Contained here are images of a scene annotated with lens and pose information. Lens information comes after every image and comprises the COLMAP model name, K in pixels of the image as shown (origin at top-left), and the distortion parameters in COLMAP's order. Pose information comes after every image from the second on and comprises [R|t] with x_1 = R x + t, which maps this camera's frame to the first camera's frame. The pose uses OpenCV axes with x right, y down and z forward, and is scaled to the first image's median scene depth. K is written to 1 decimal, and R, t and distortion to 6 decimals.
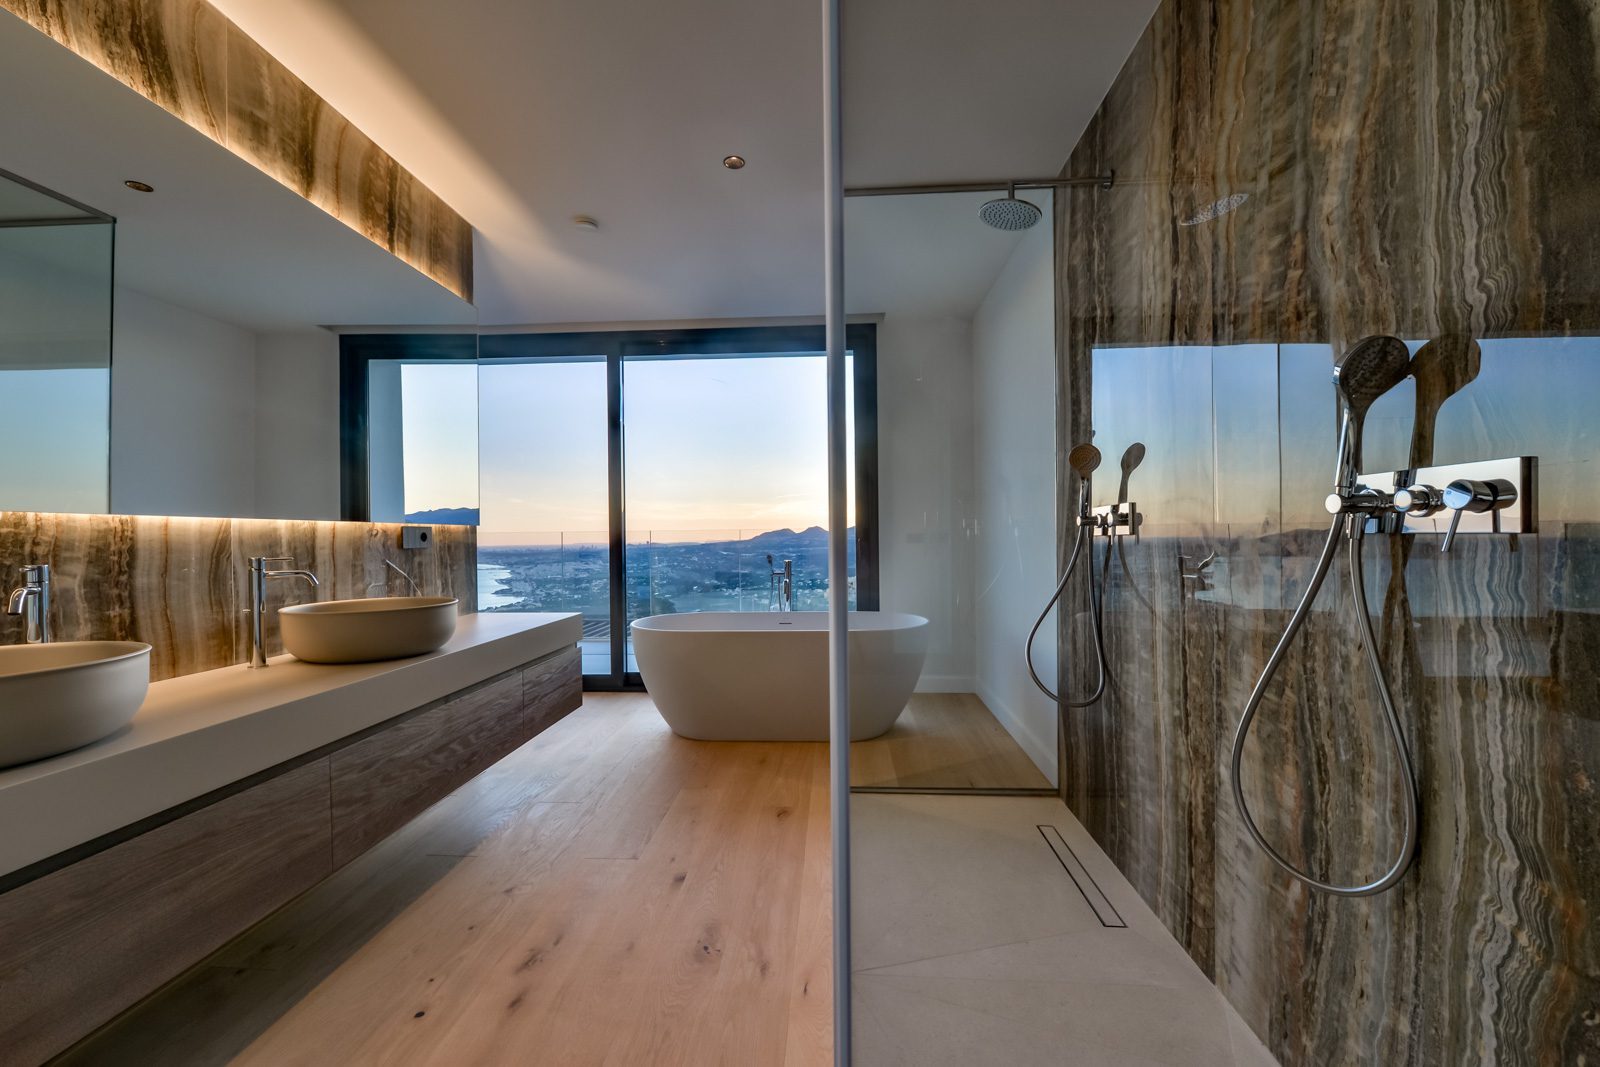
lens RADIAL K [[641.1, 0, 801.2], [0, 641.1, 537.8], [0, 0, 1]] dist [-0.007458, -0.000959]
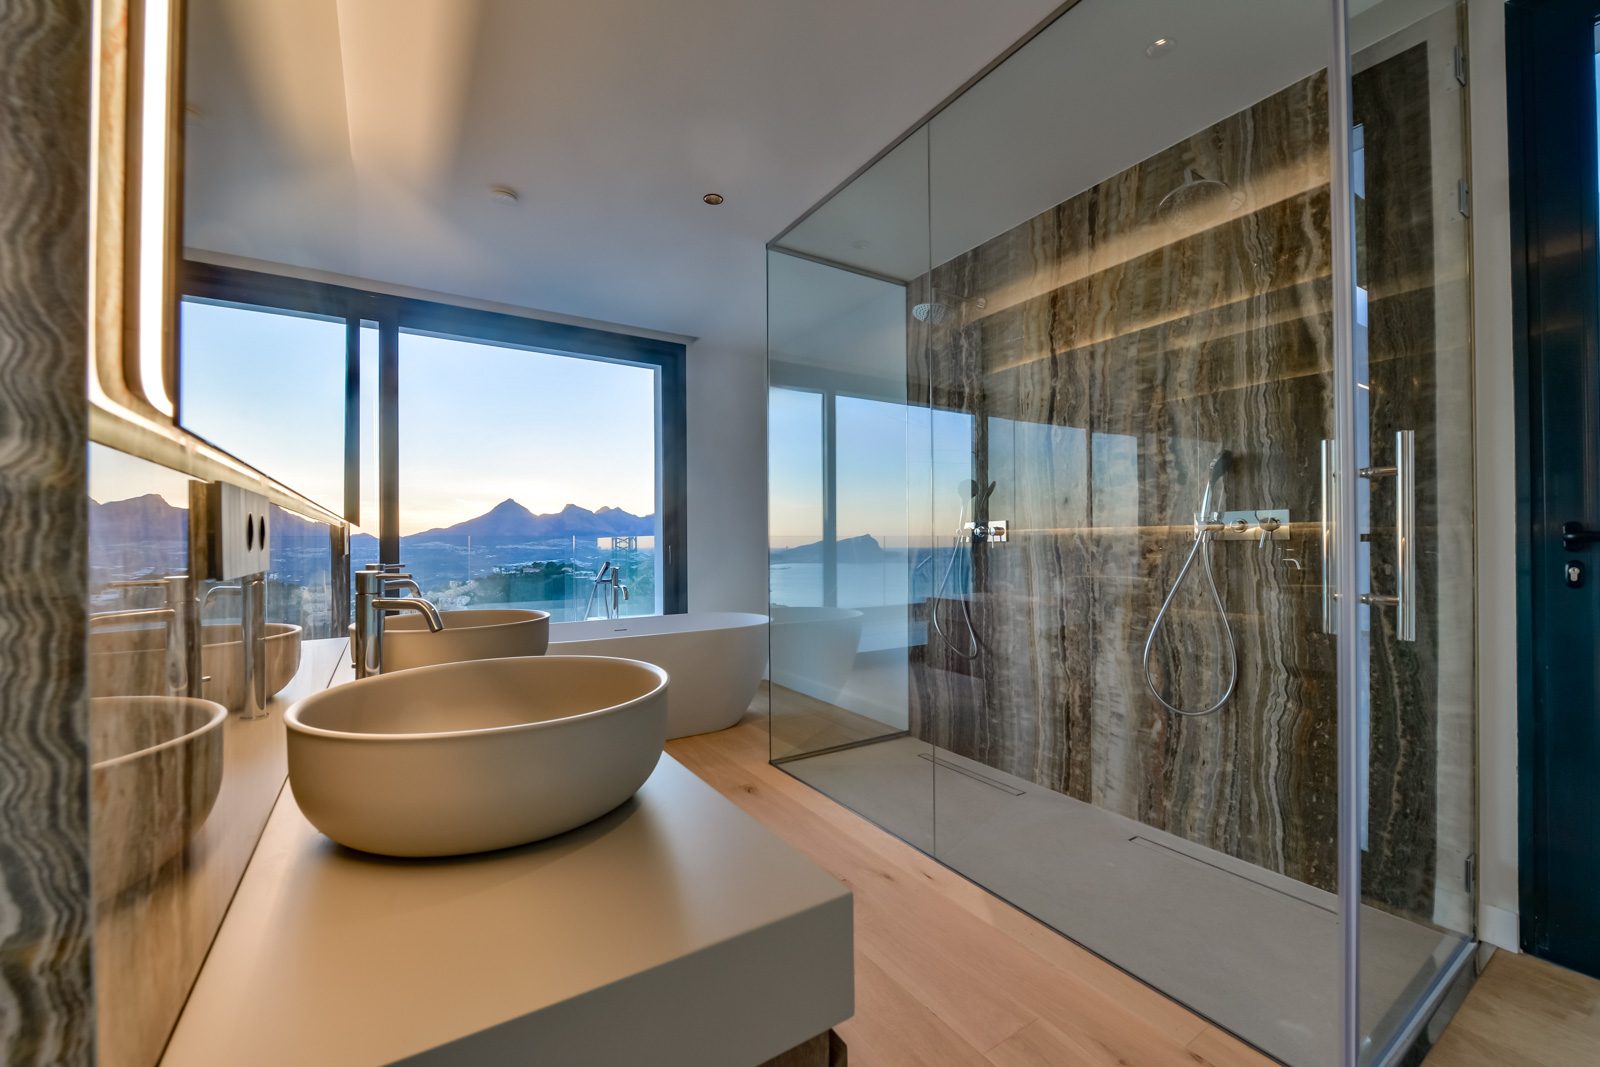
lens RADIAL K [[641.1, 0, 808.9], [0, 641.1, 536.3], [0, 0, 1]] dist [-0.007458, -0.000959]
pose [[0.805926, 0.010674, 0.591920, -1.136503], [-0.000477, 0.999849, -0.017381, 0.014277], [-0.592016, 0.013726, 0.805810, 0.059831]]
